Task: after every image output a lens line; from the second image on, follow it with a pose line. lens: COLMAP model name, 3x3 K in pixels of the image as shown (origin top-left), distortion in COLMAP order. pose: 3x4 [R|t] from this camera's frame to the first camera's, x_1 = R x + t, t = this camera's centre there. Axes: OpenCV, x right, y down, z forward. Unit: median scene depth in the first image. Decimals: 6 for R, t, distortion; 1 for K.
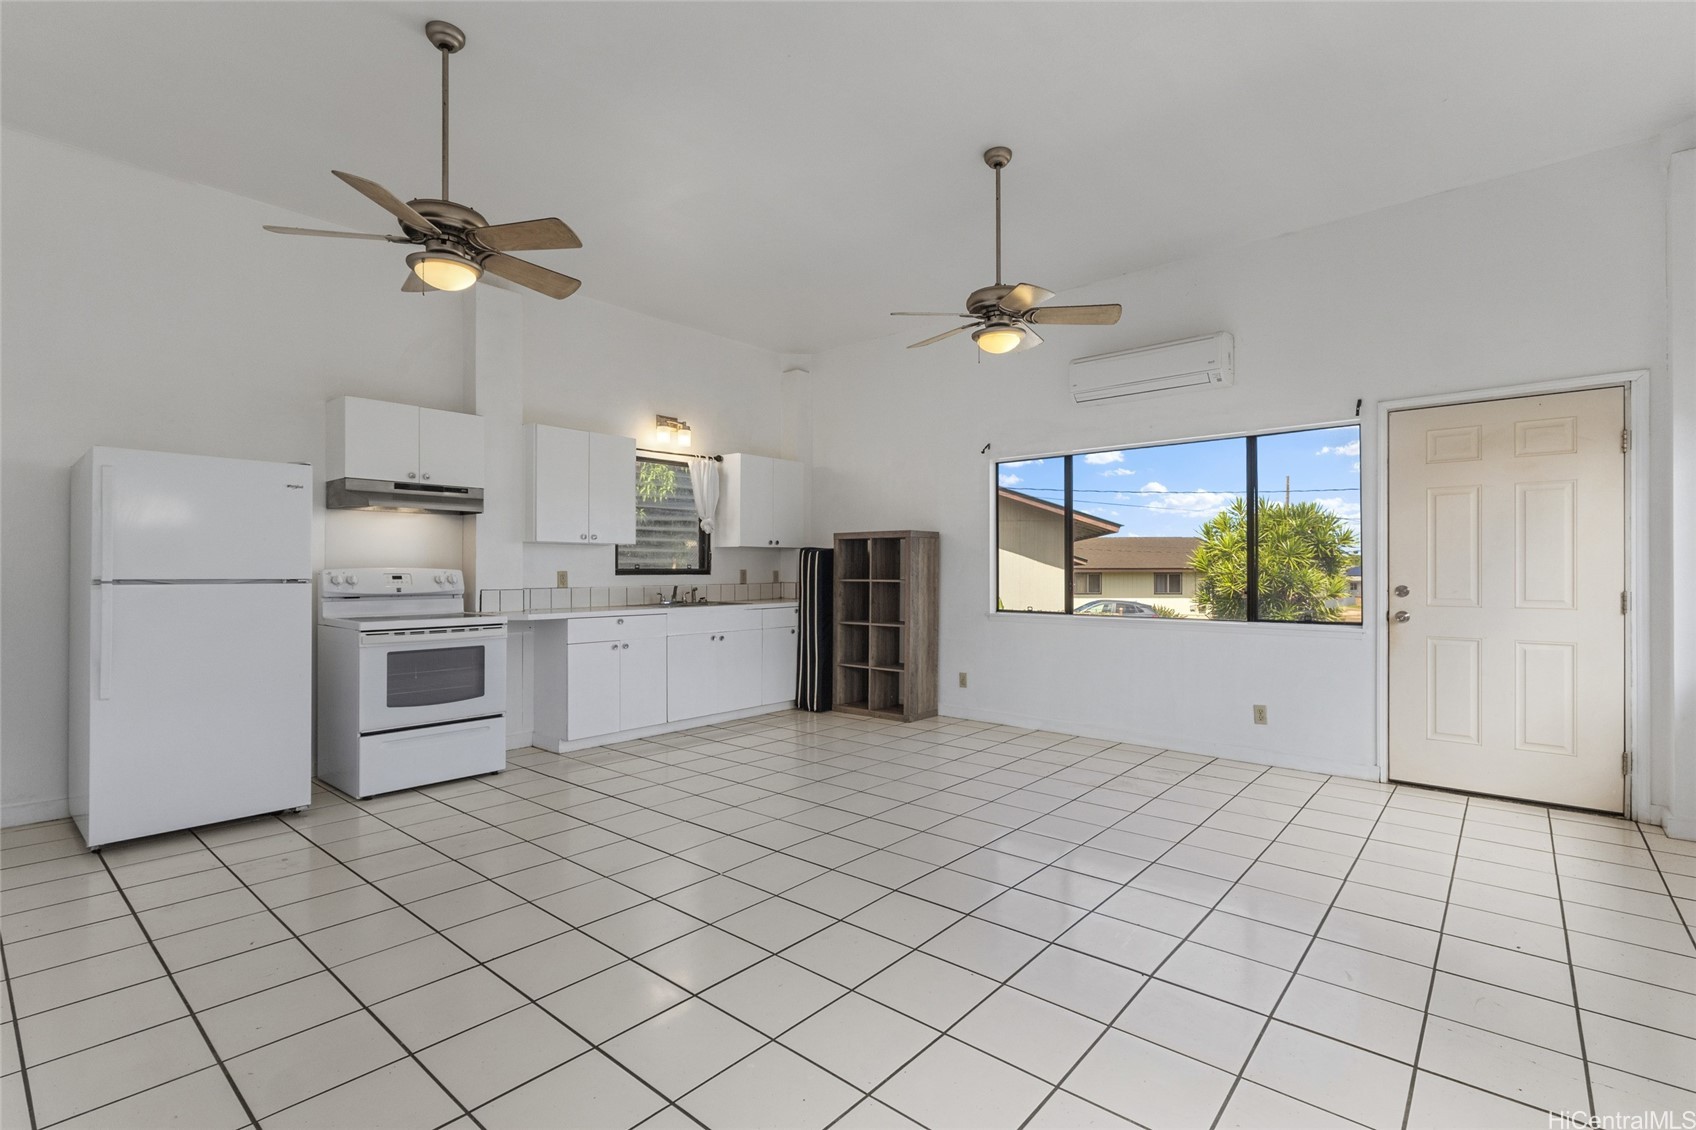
lens RADIAL K [[784.8, 0, 846.3], [0, 784.8, 574.3], [0, 0, 1]] dist [0.001412, 0.000803]
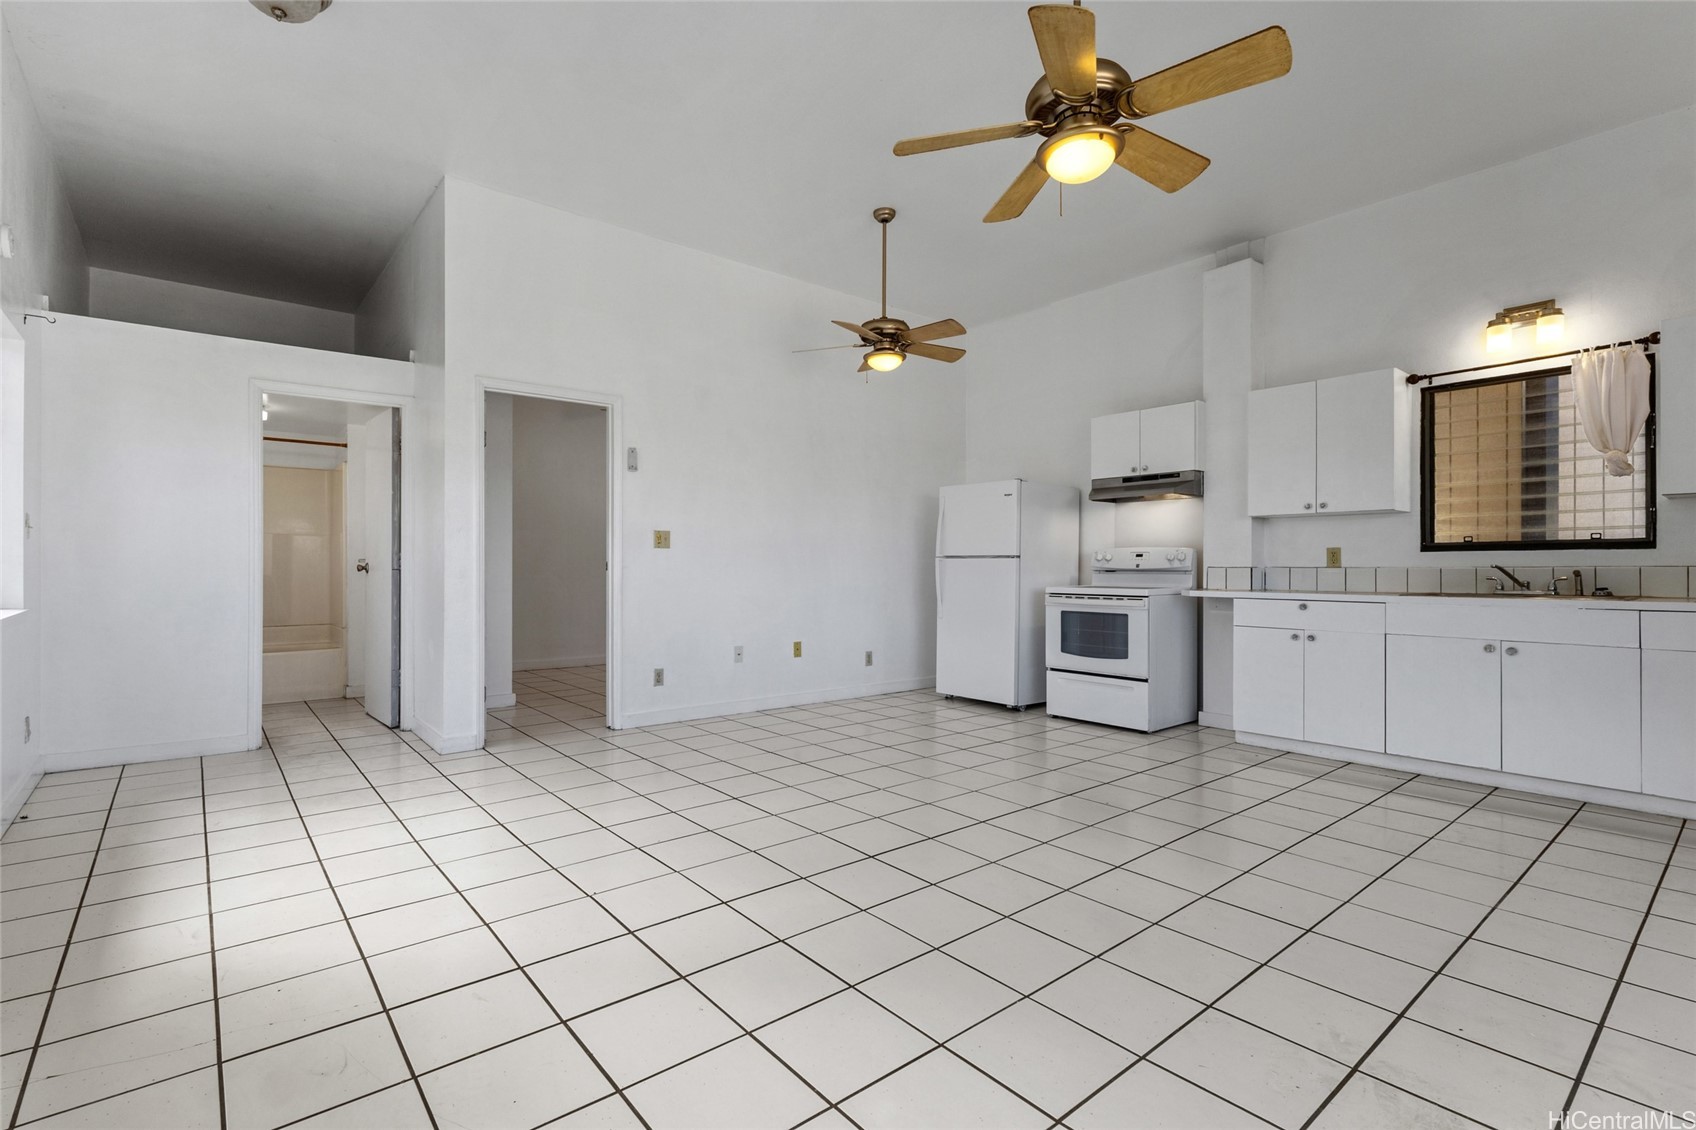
lens RADIAL K [[784.8, 0, 843.8], [0, 784.8, 562.6], [0, 0, 1]] dist [0.001412, 0.000803]
pose [[-0.172480, -0.006185, -0.984994, 0.666652], [-0.005346, 0.999971, -0.005343, 0.023254], [0.984998, 0.004344, -0.172508, 0.737244]]
